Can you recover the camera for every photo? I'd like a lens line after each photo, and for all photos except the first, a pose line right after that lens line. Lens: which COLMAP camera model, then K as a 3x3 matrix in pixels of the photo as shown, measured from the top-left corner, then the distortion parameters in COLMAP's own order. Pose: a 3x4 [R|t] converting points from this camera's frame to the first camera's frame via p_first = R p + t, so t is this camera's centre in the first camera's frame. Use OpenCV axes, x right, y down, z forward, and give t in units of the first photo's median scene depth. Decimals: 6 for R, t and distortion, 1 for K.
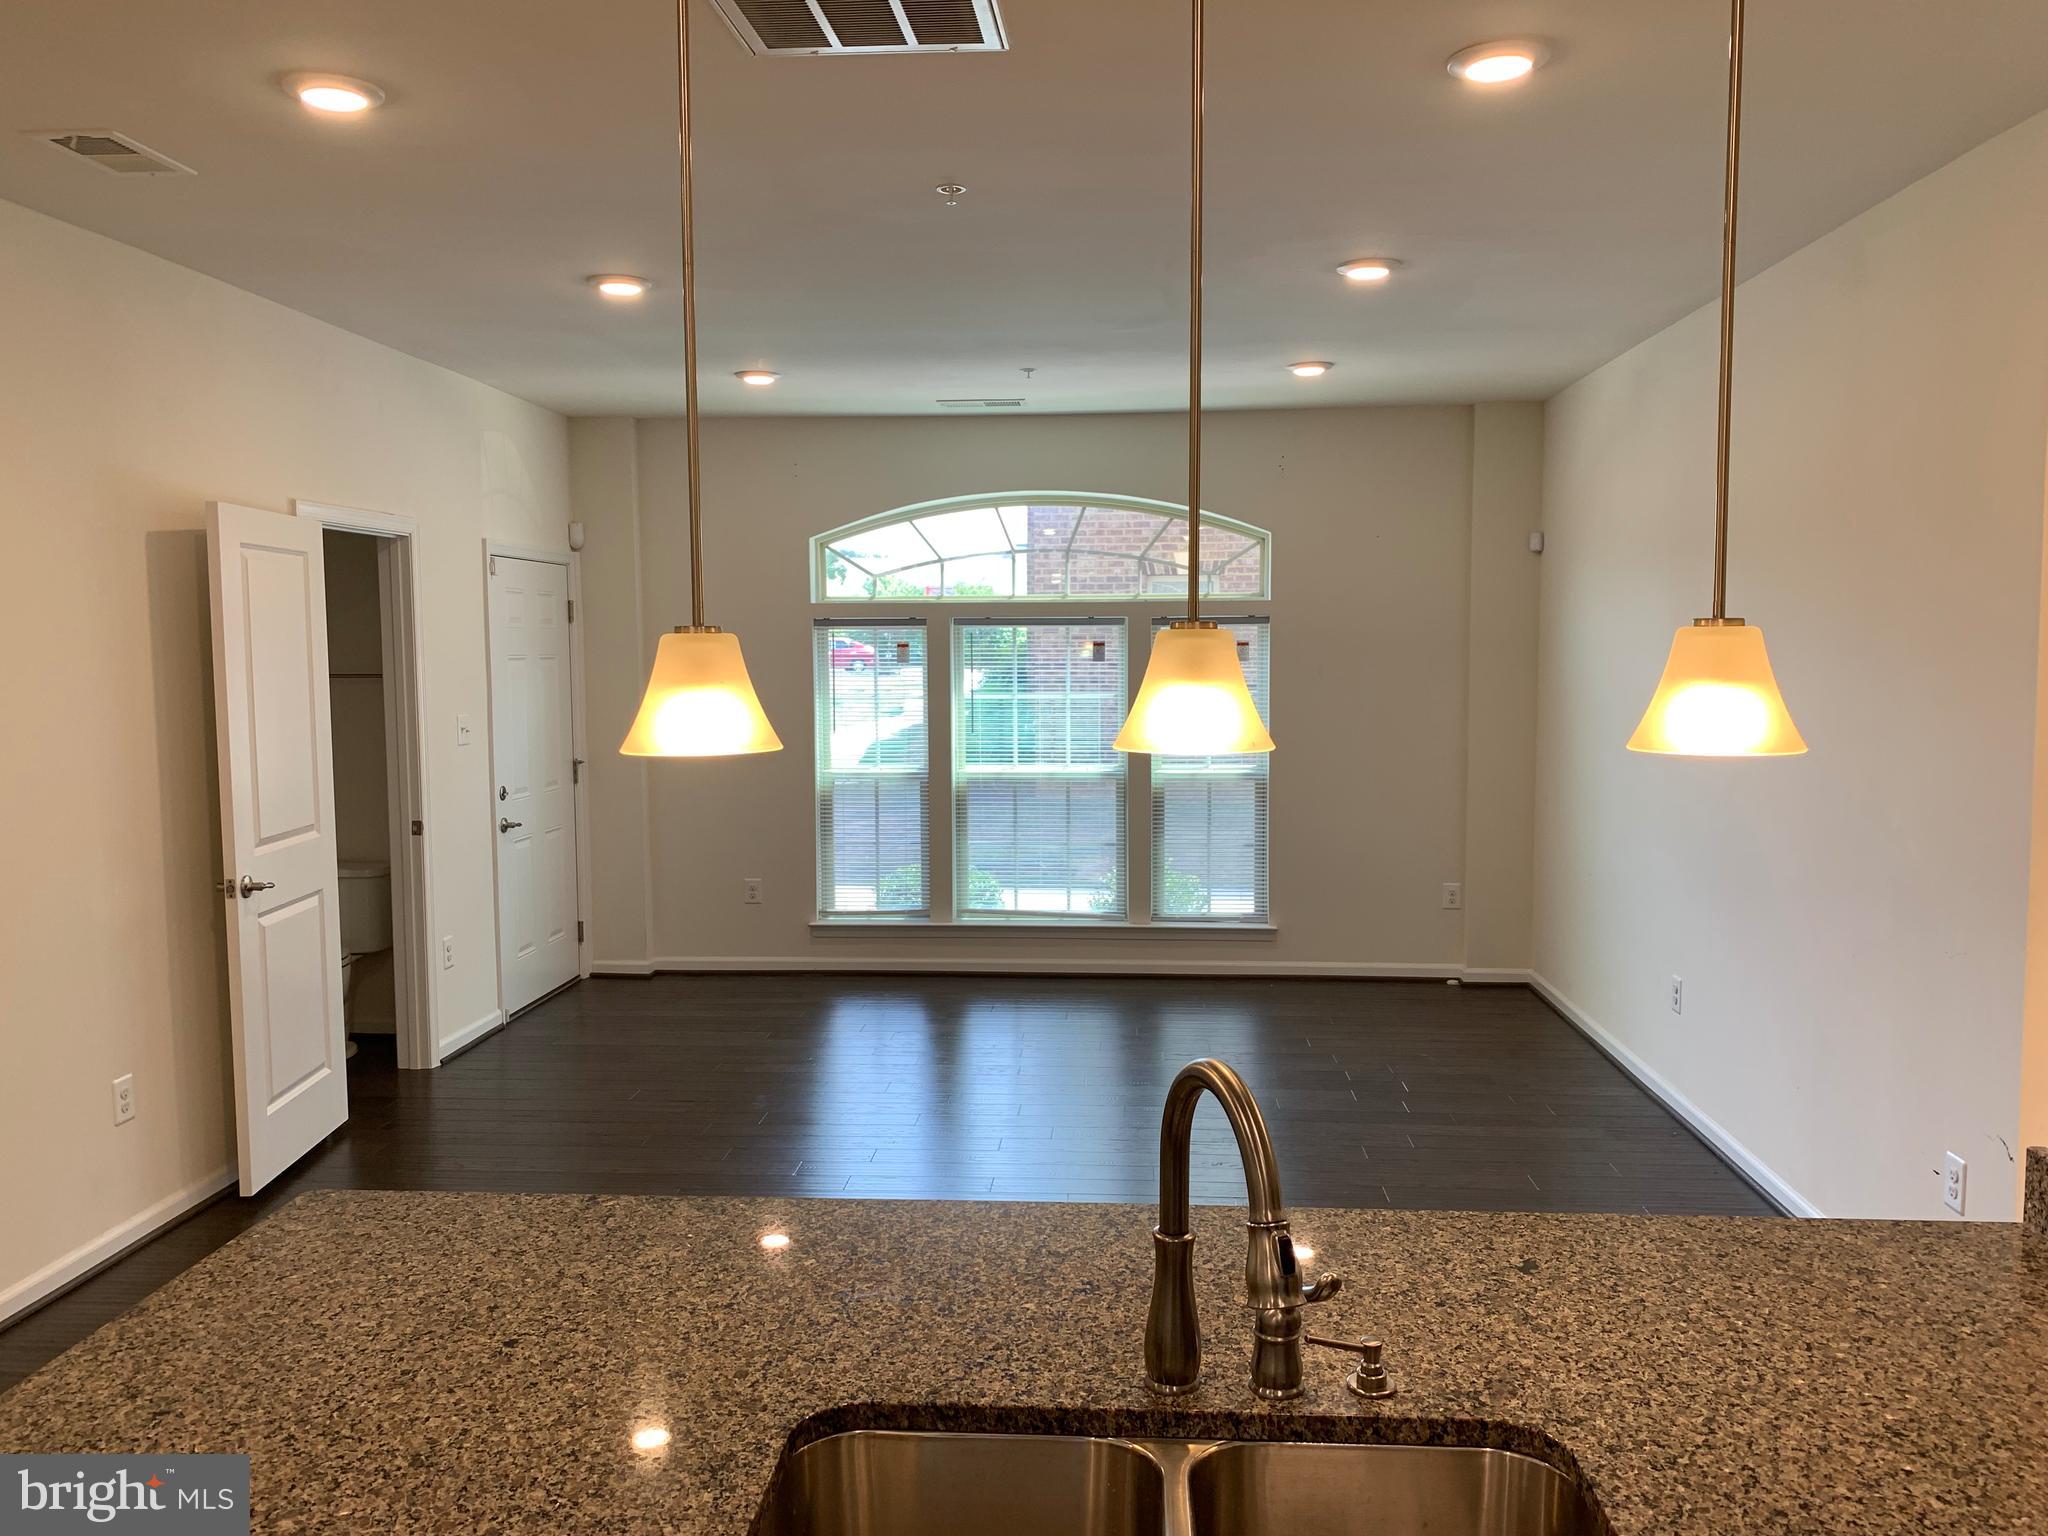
lens RADIAL K [[1542.6, 0, 1024.0], [0, 1542.6, 768.0], [0, 0, 1]] dist [0.080881, -0.113898]
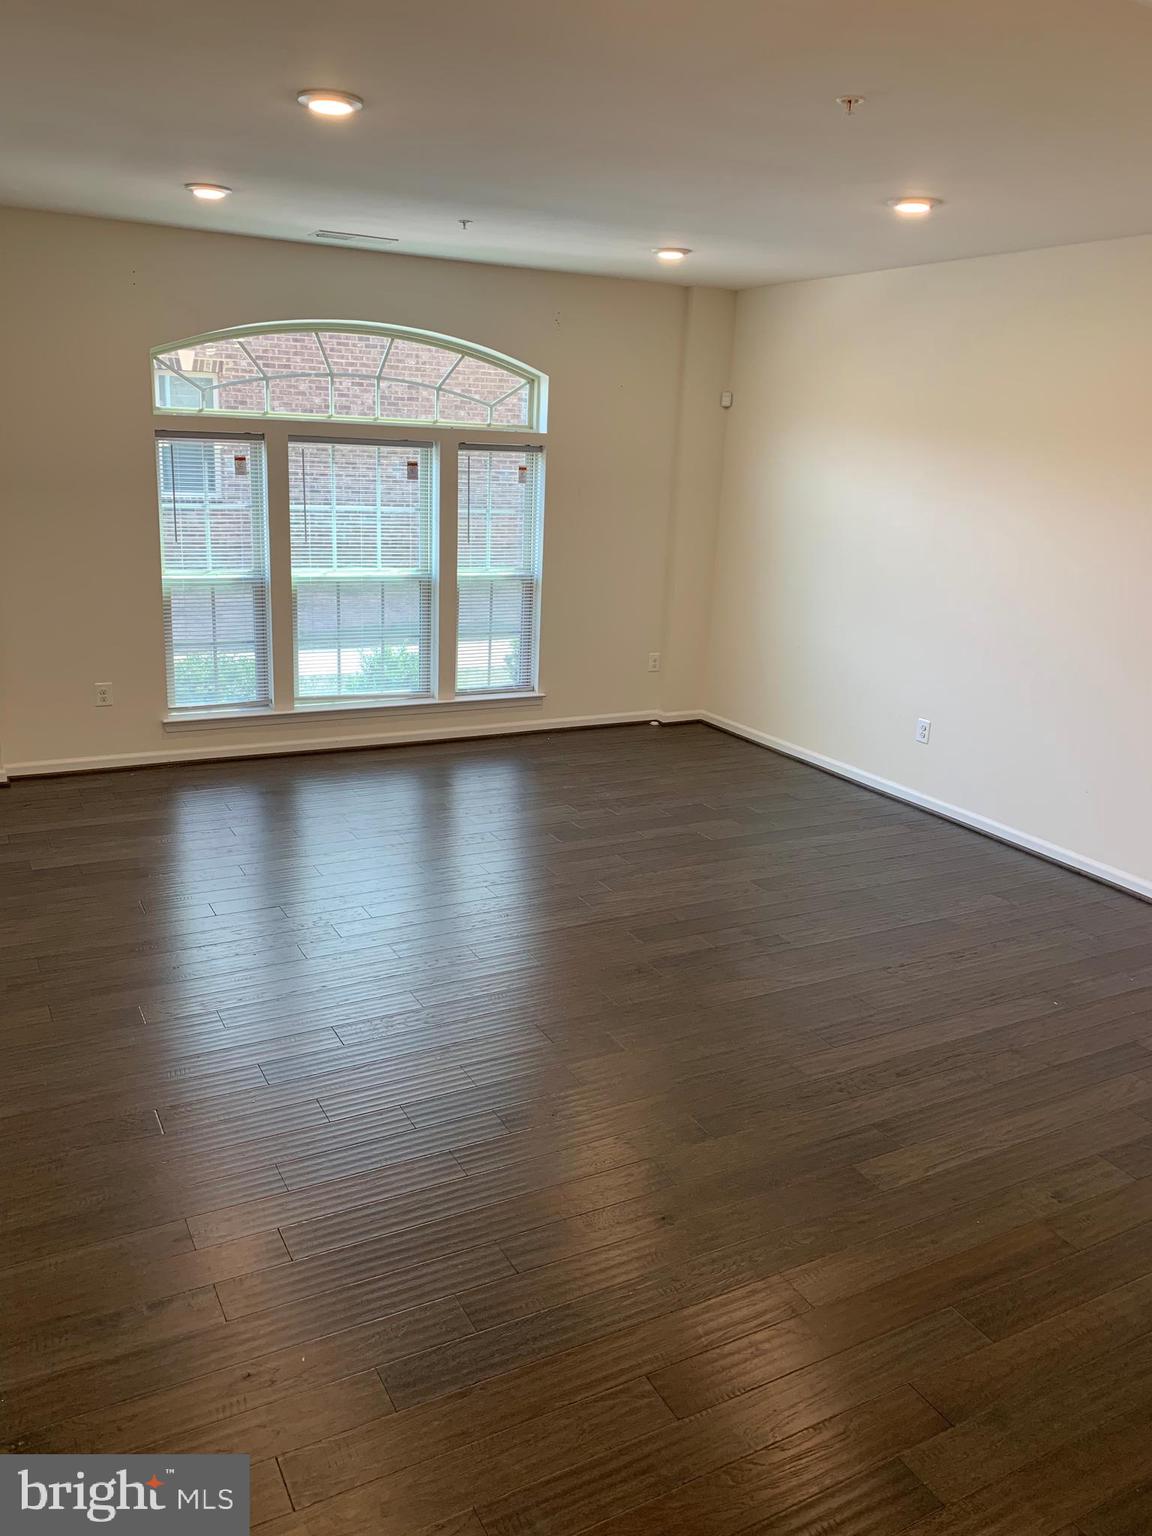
lens RADIAL K [[1169.9, 0, 547.9], [0, 1169.9, 750.8], [0, 0, 1]] dist [0.013131, 0.003120]
pose [[0.847806, -0.097945, 0.521182, -0.350762], [-0.004219, 0.981519, 0.191318, -0.037652], [-0.530289, -0.164400, 0.831725, 0.173331]]
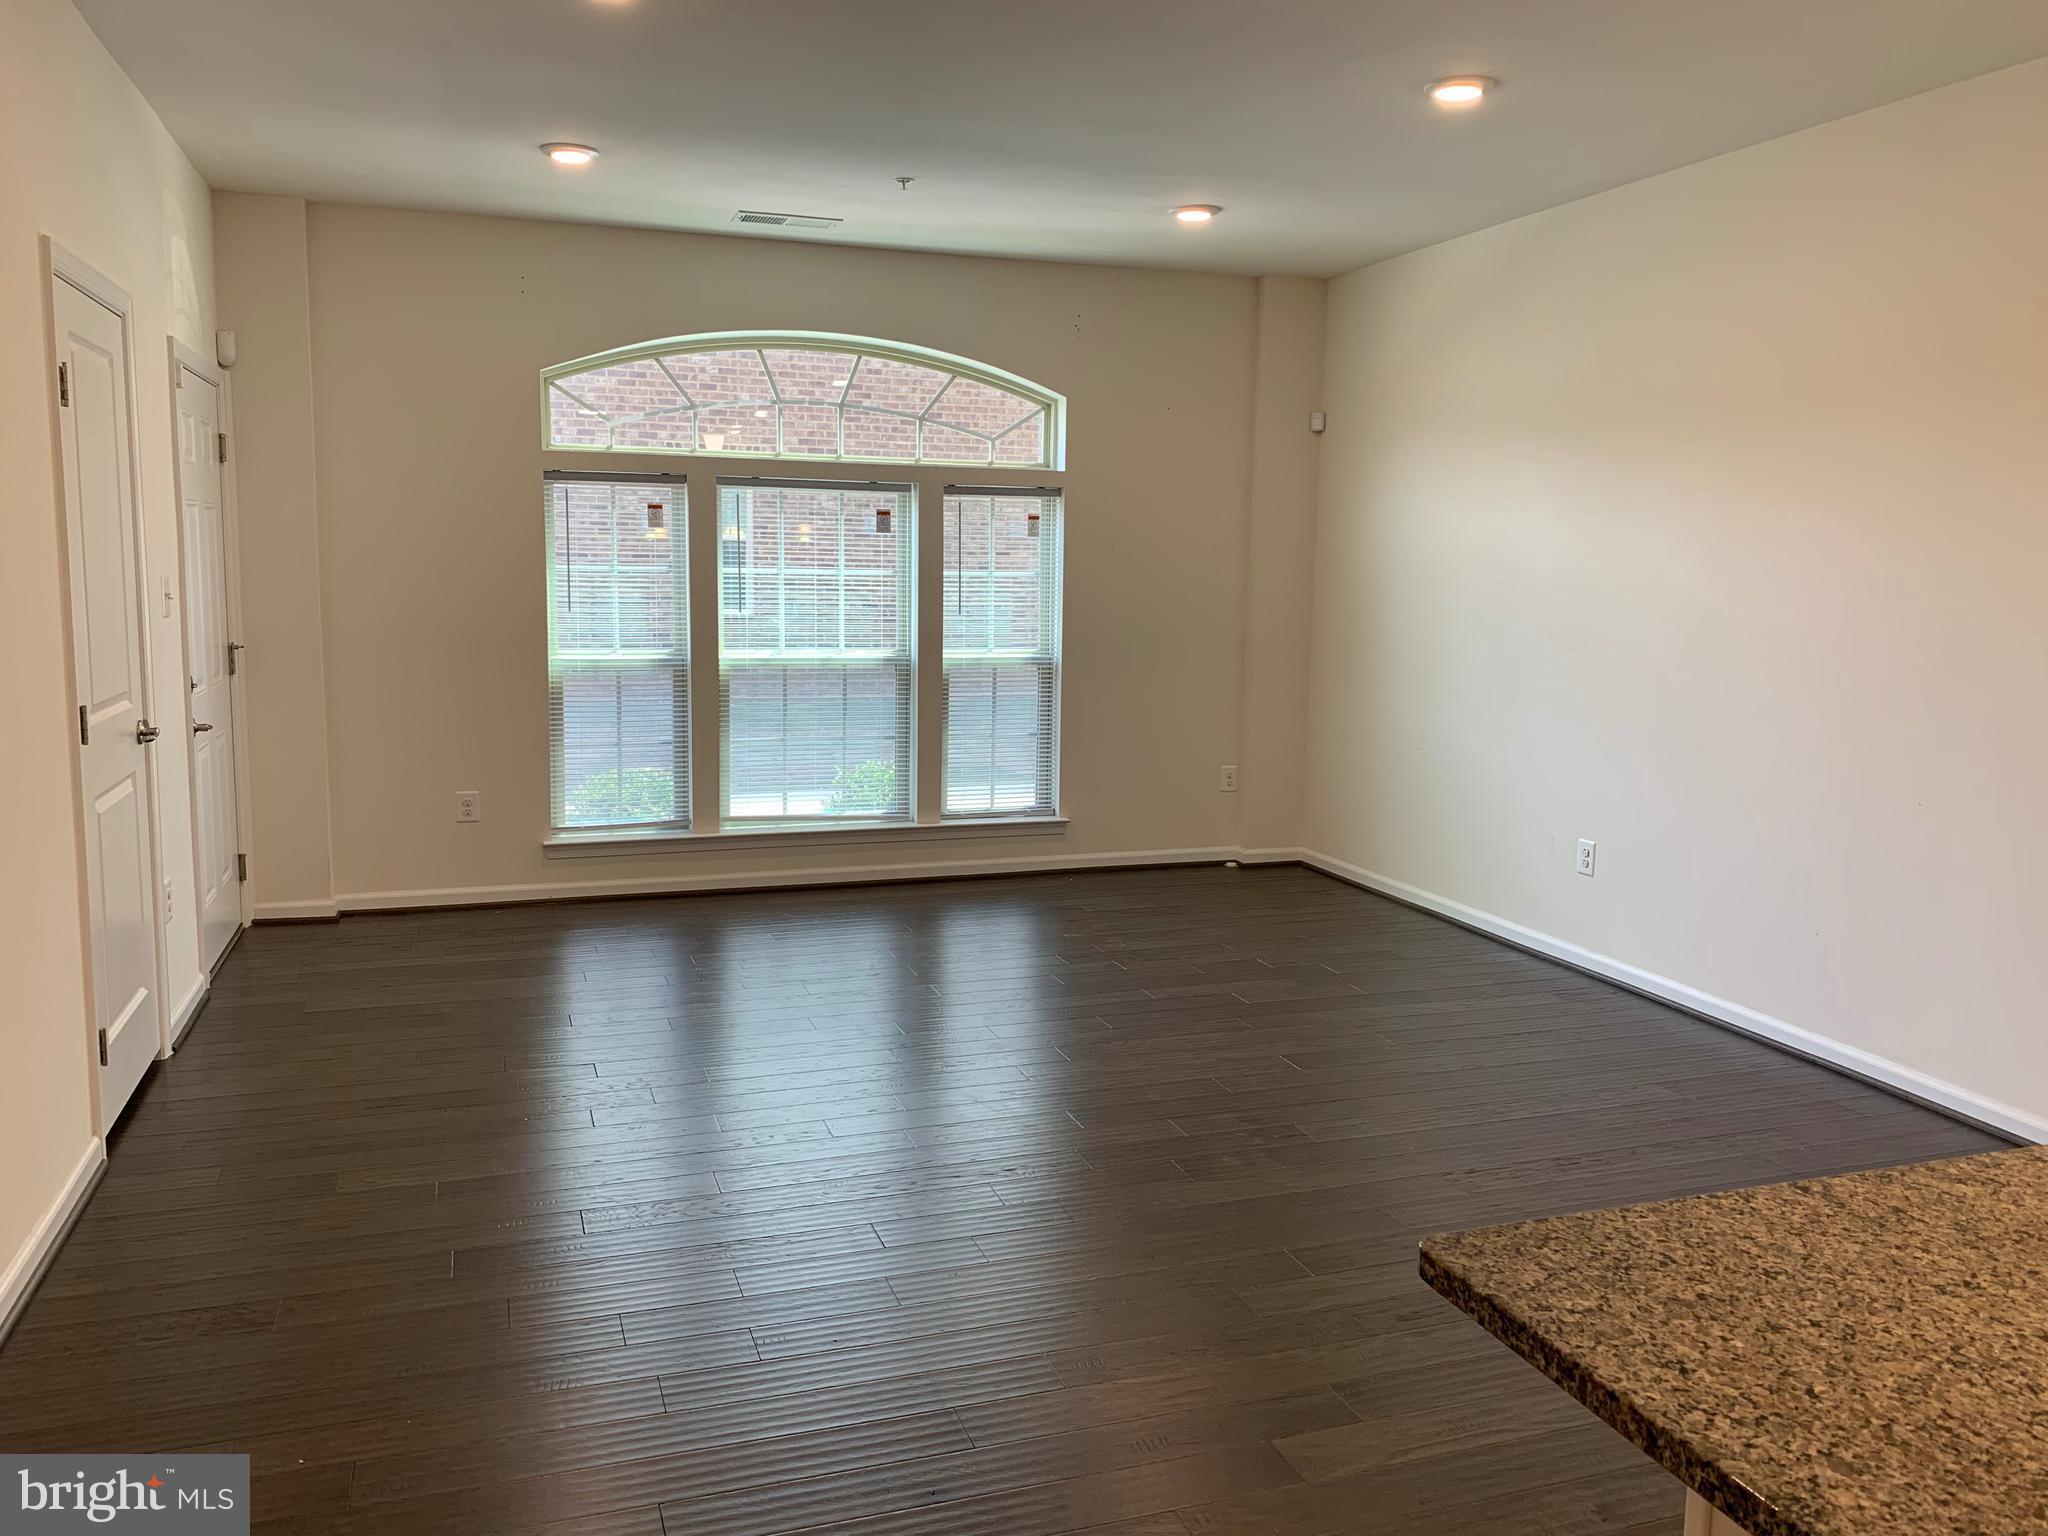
lens RADIAL K [[1539.7, 0, 993.4], [0, 1539.7, 744.1], [0, 0, 1]] dist [0.068776, -0.093026]
pose [[0.921172, -0.028025, 0.388144, -0.245119], [0.011280, 0.998907, 0.045353, 0.013782], [-0.388991, -0.037399, 0.920482, 0.149005]]
